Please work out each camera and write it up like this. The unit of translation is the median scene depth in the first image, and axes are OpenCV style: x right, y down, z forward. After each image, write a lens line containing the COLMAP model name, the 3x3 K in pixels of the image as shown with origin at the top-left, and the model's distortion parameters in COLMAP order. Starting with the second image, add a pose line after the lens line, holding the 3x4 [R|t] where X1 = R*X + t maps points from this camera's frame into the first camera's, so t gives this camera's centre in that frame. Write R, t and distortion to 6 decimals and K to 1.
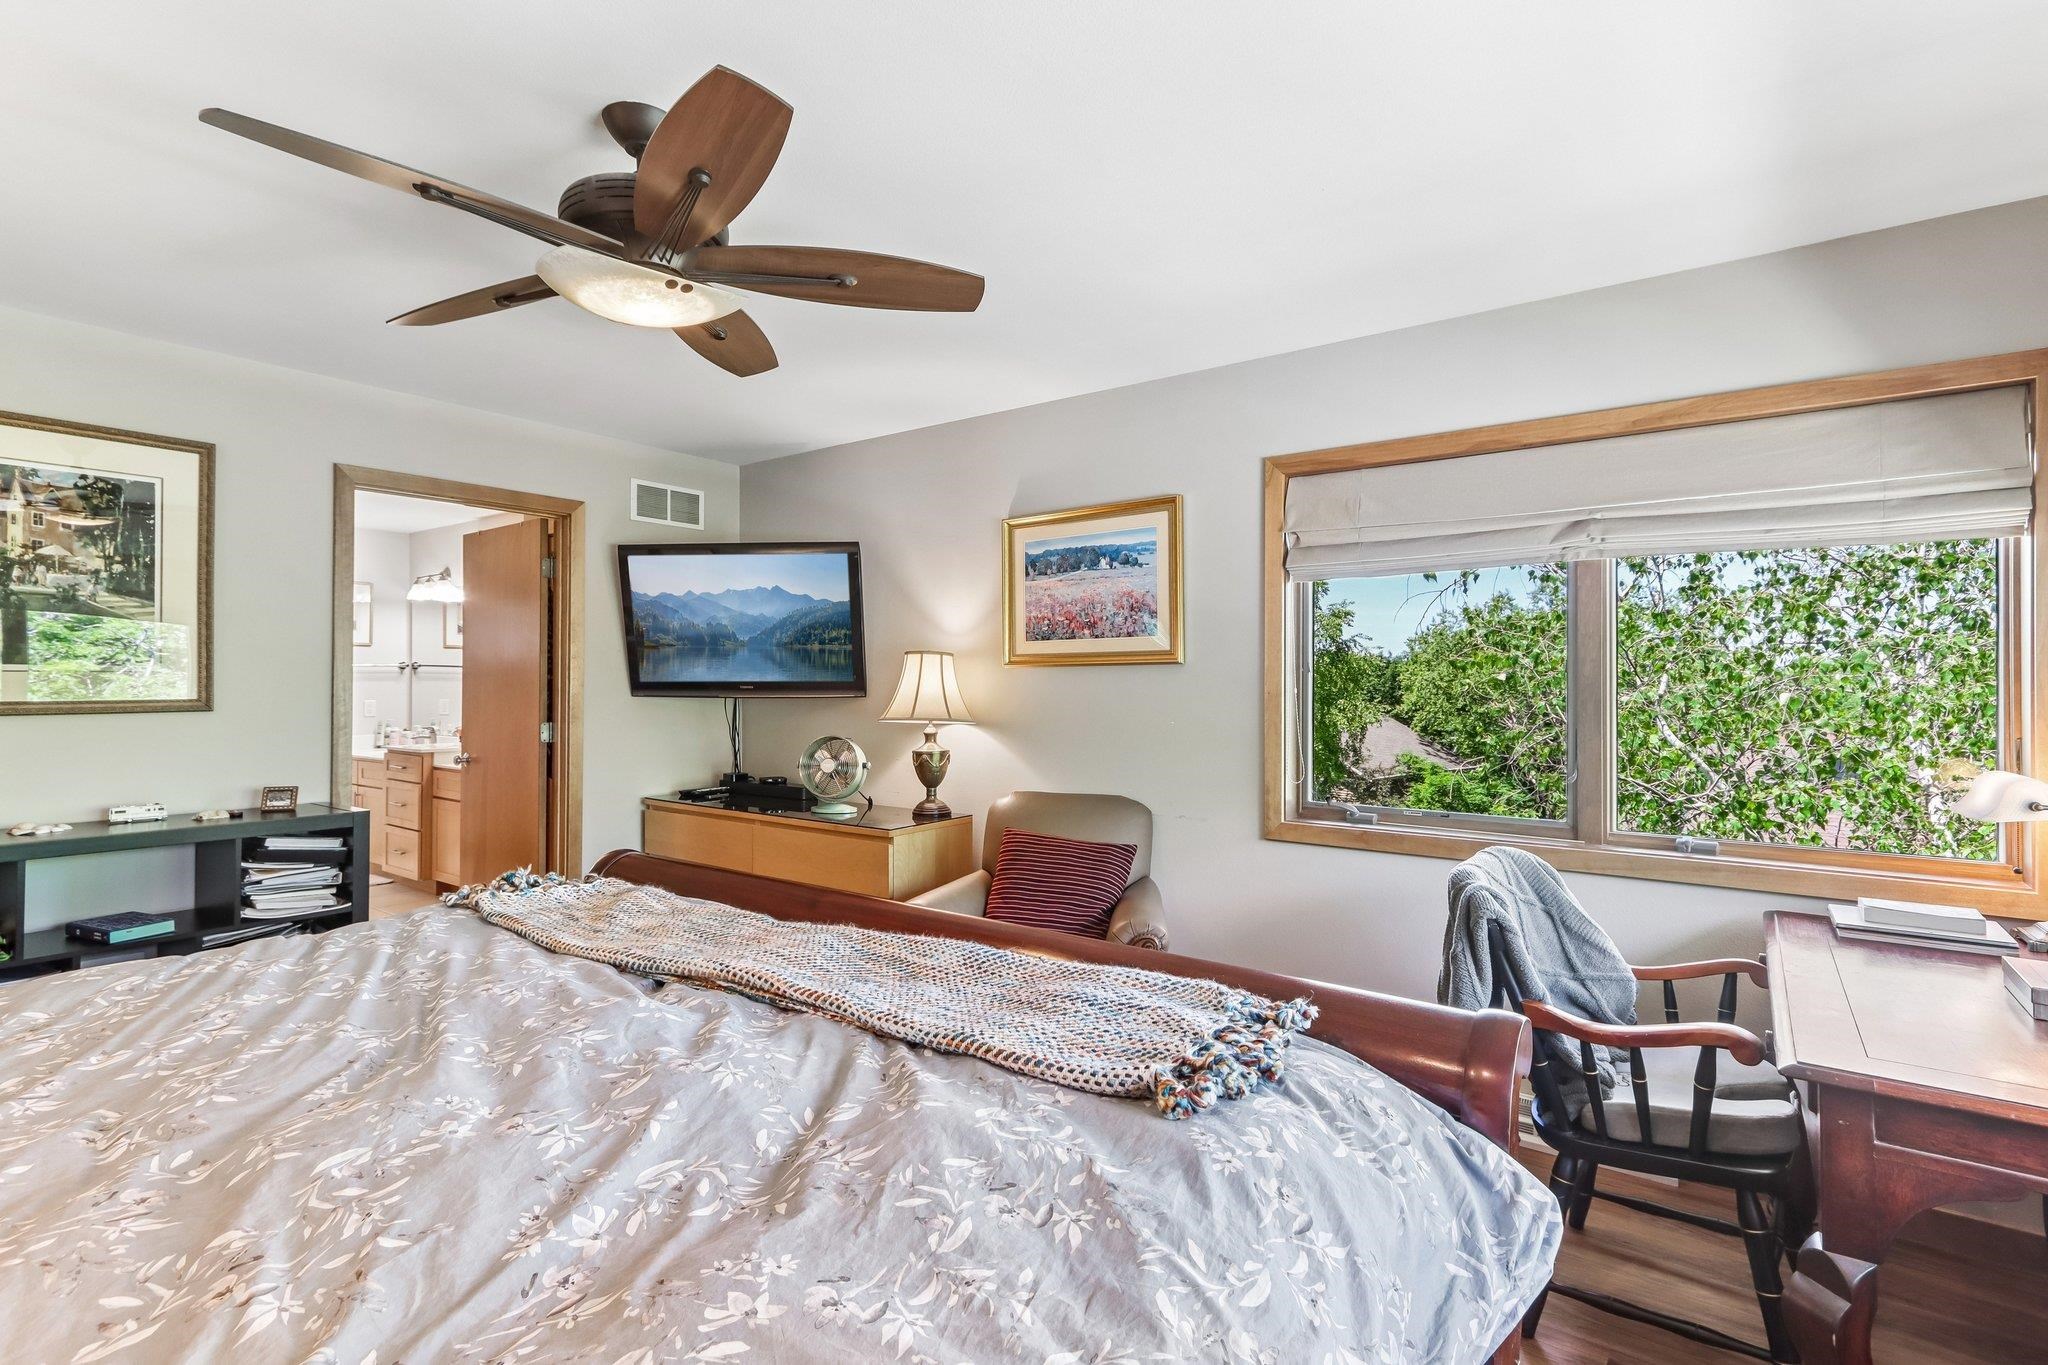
lens RADIAL K [[962.5, 0, 1032.4], [0, 962.5, 679.5], [0, 0, 1]] dist [-0.002814, 0.000272]
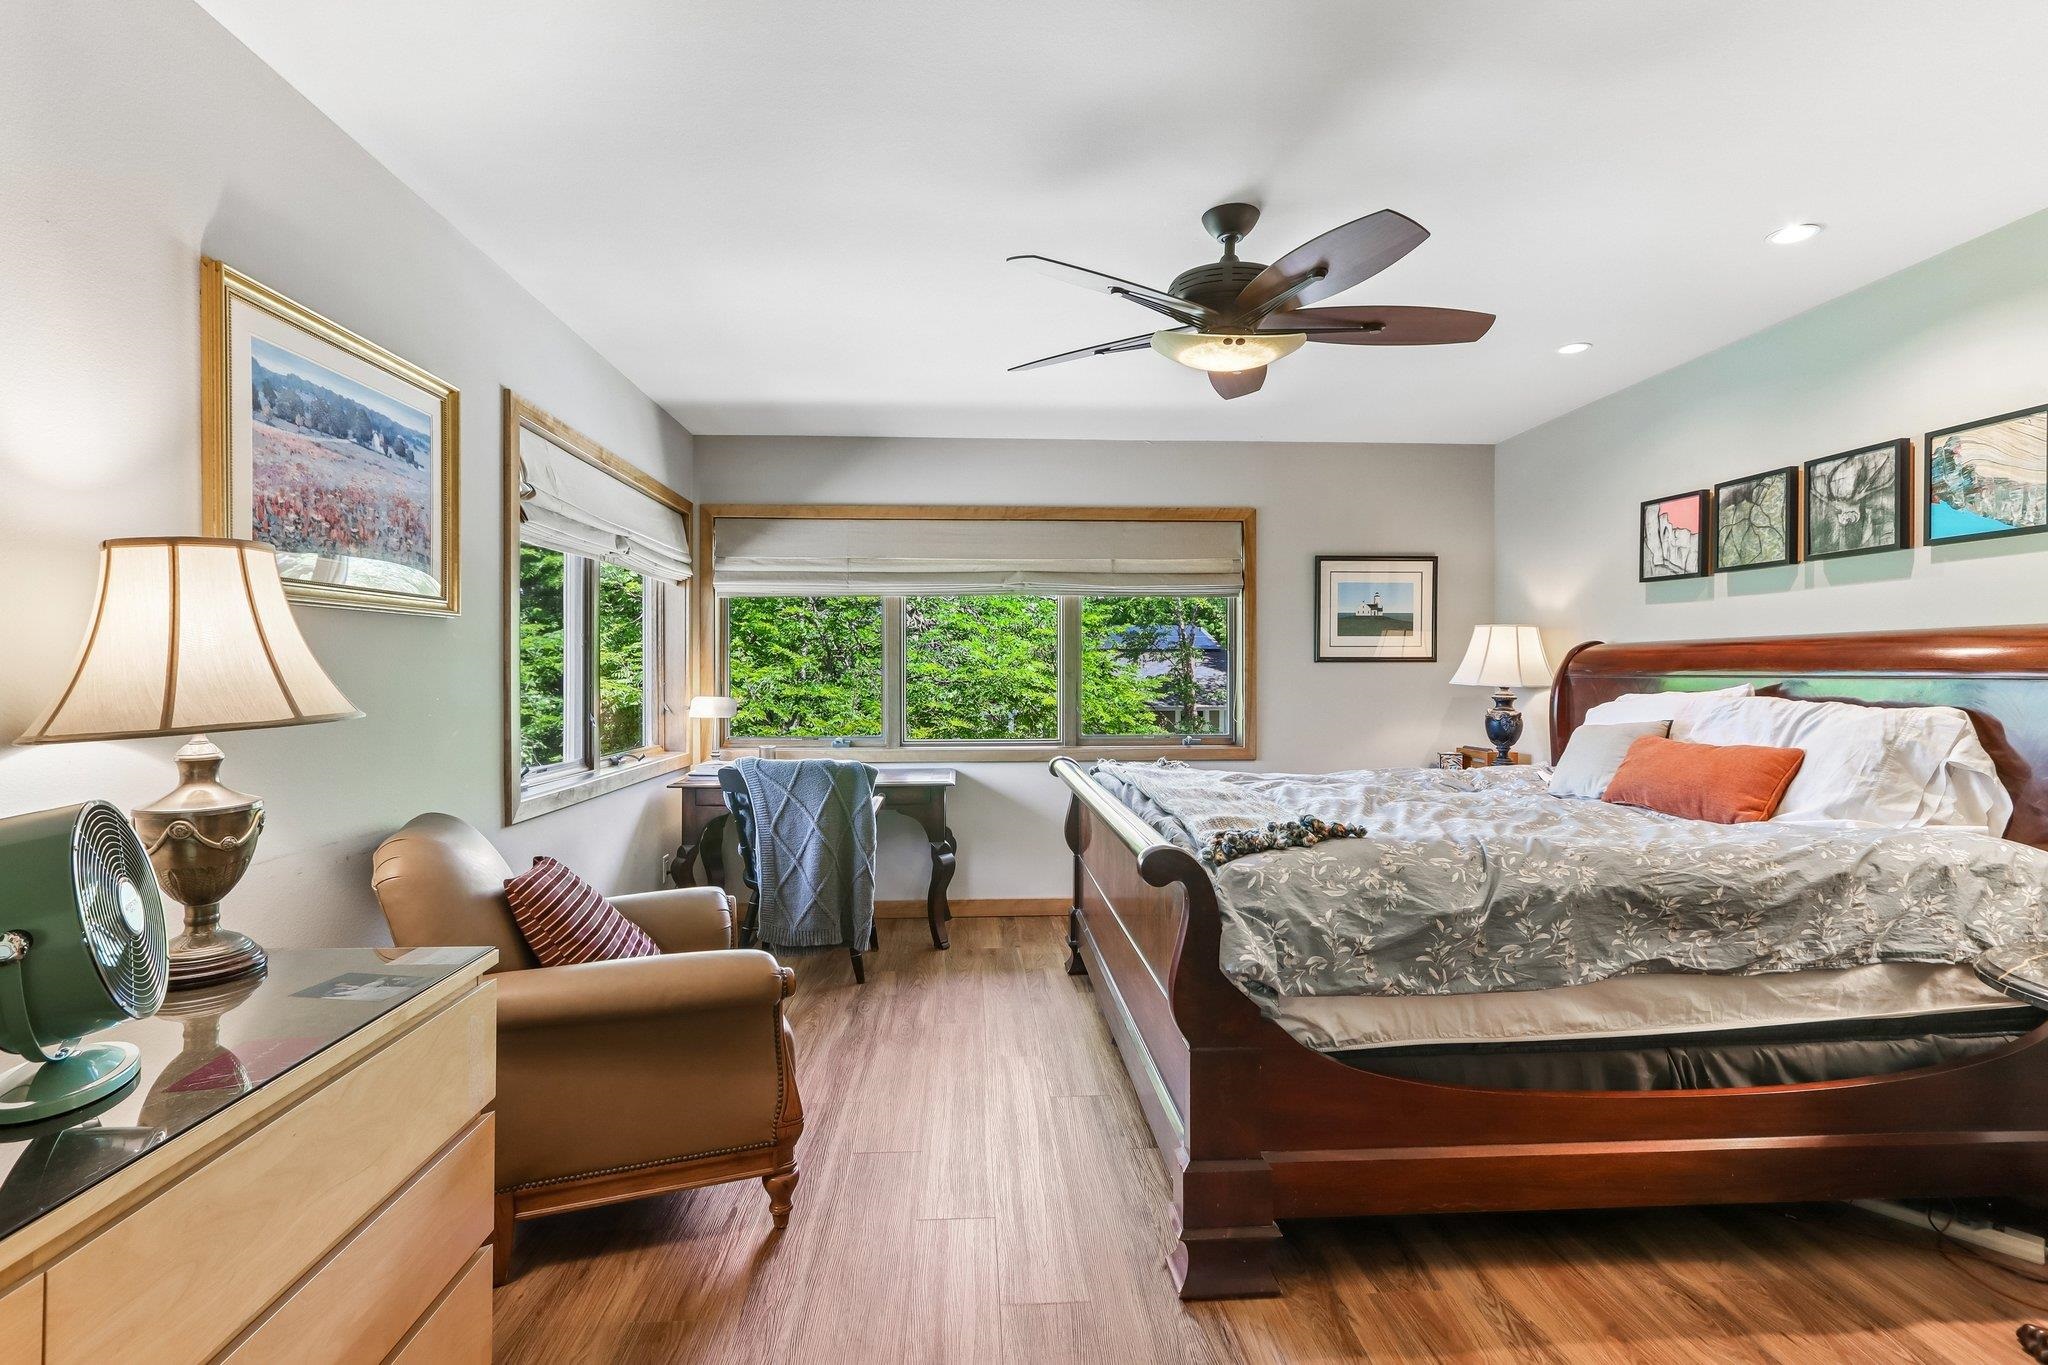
lens RADIAL K [[942.8, 0, 1021.2], [0, 942.8, 669.2], [0, 0, 1]] dist [0.004149, -0.000438]
pose [[-0.635912, -0.003434, 0.771754, -0.631899], [-0.006952, 0.999975, -0.001279, 0.019357], [-0.771731, -0.006178, -0.635920, 1.047439]]
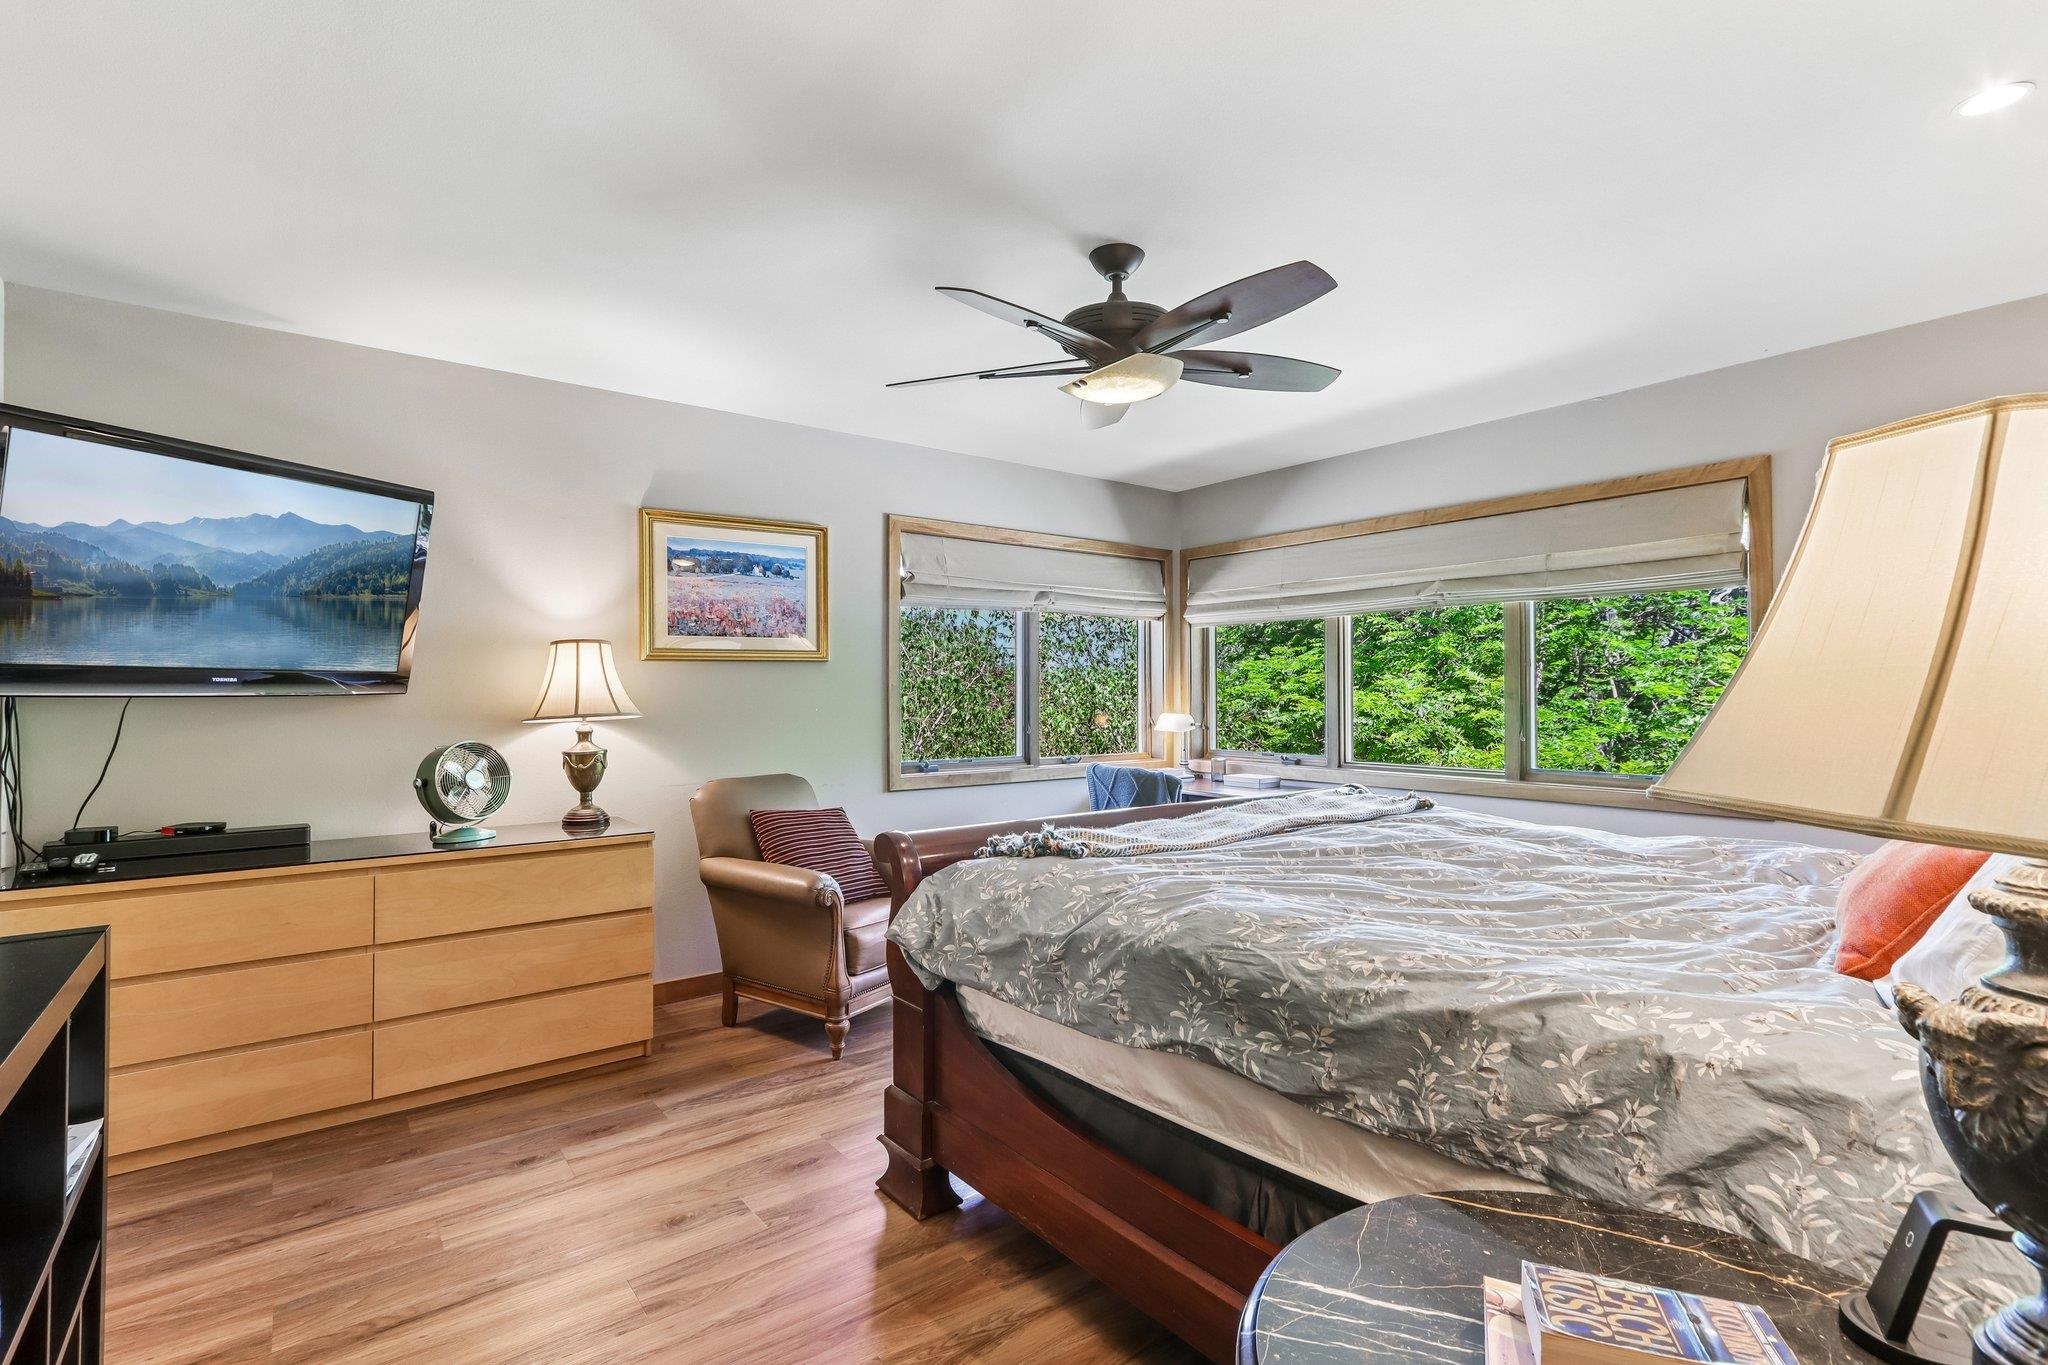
lens RADIAL K [[962.5, 0, 1032.4], [0, 962.5, 679.5], [0, 0, 1]] dist [-0.002814, 0.000272]
pose [[0.276741, 0.006597, 0.960922, -0.903245], [-0.001152, 0.999978, -0.006533, 0.013122], [-0.960944, 0.000701, 0.276743, 0.372921]]
